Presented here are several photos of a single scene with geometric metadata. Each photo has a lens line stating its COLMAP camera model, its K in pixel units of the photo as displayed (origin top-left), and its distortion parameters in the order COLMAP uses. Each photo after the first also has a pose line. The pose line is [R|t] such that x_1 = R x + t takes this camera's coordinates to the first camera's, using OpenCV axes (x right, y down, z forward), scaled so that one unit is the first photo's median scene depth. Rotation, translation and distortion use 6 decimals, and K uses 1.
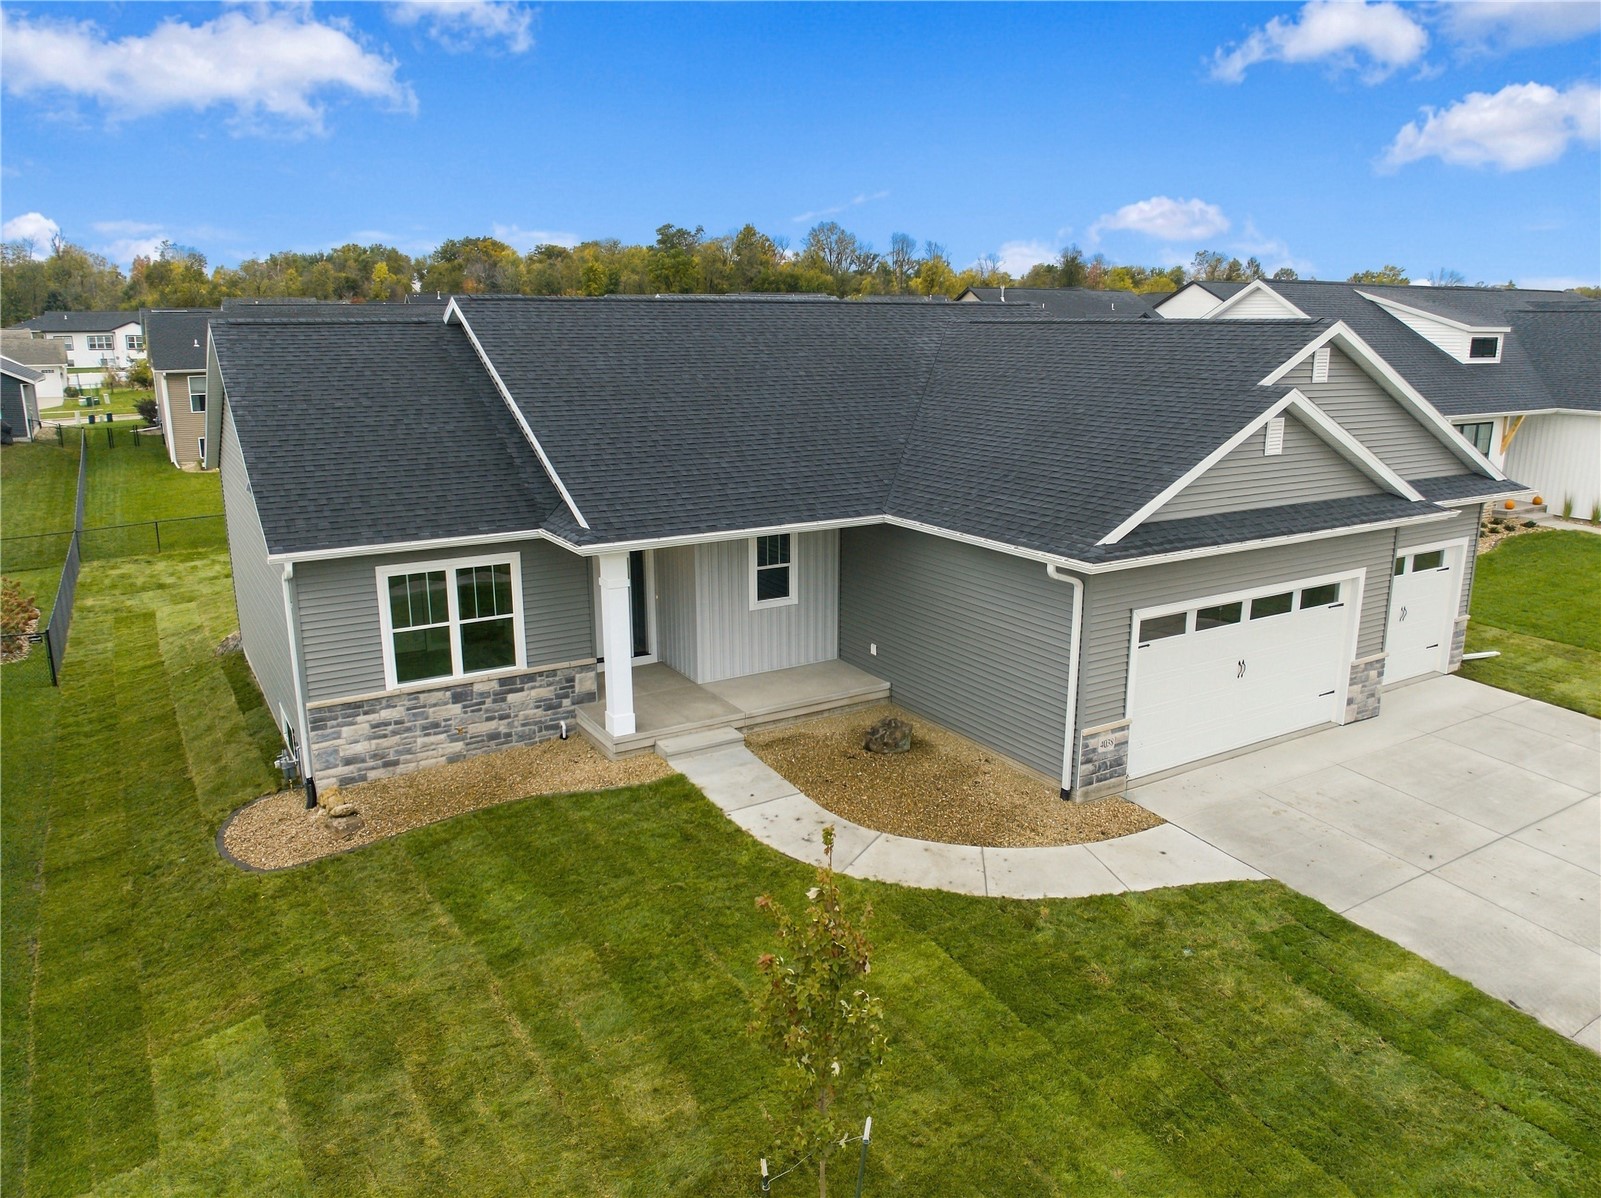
lens RADIAL K [[1128.6, 0, 800.6], [0, 1128.6, 599.7], [0, 0, 1]] dist [-0.040082, -0.002070]
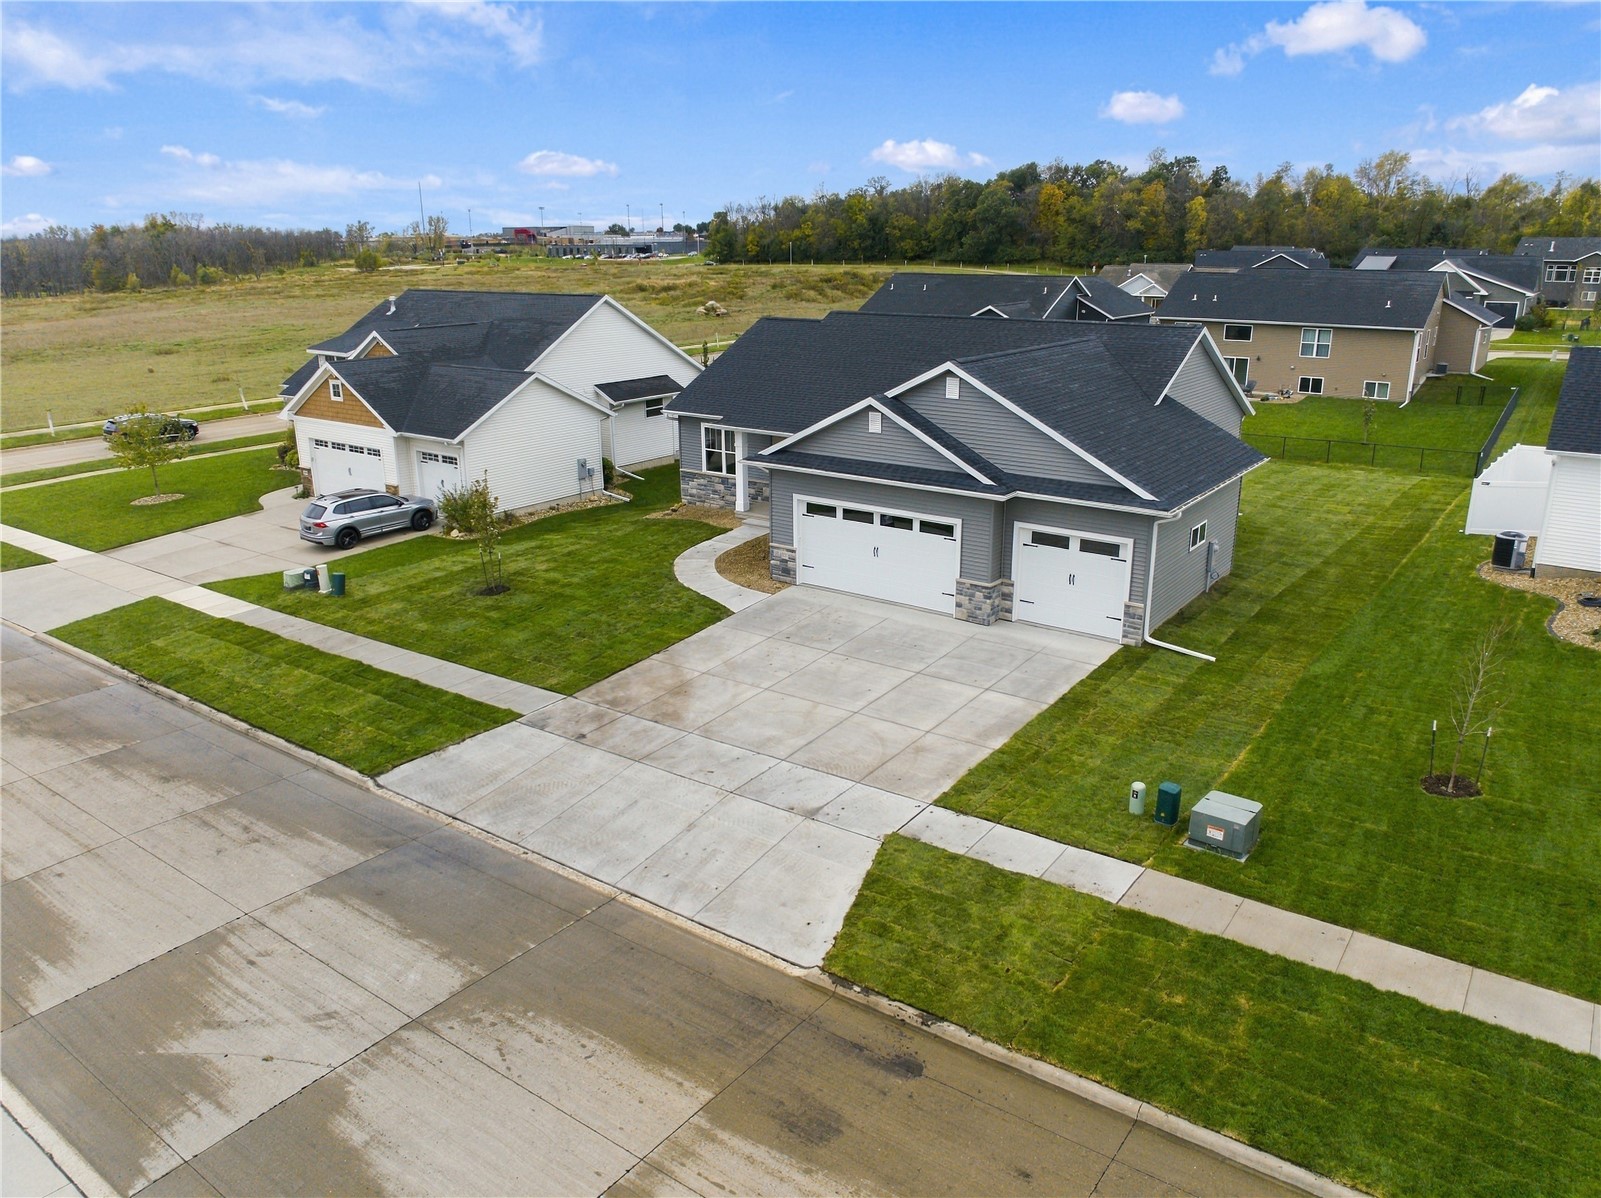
lens RADIAL K [[1128.6, 0, 799.5], [0, 1128.6, 598.9], [0, 0, 1]] dist [-0.040082, -0.002070]
pose [[0.371563, 0.278074, -0.885785, 2.018642], [-0.215740, 0.953835, 0.208940, -0.221786], [0.902994, 0.113465, 0.414401, 0.161647]]
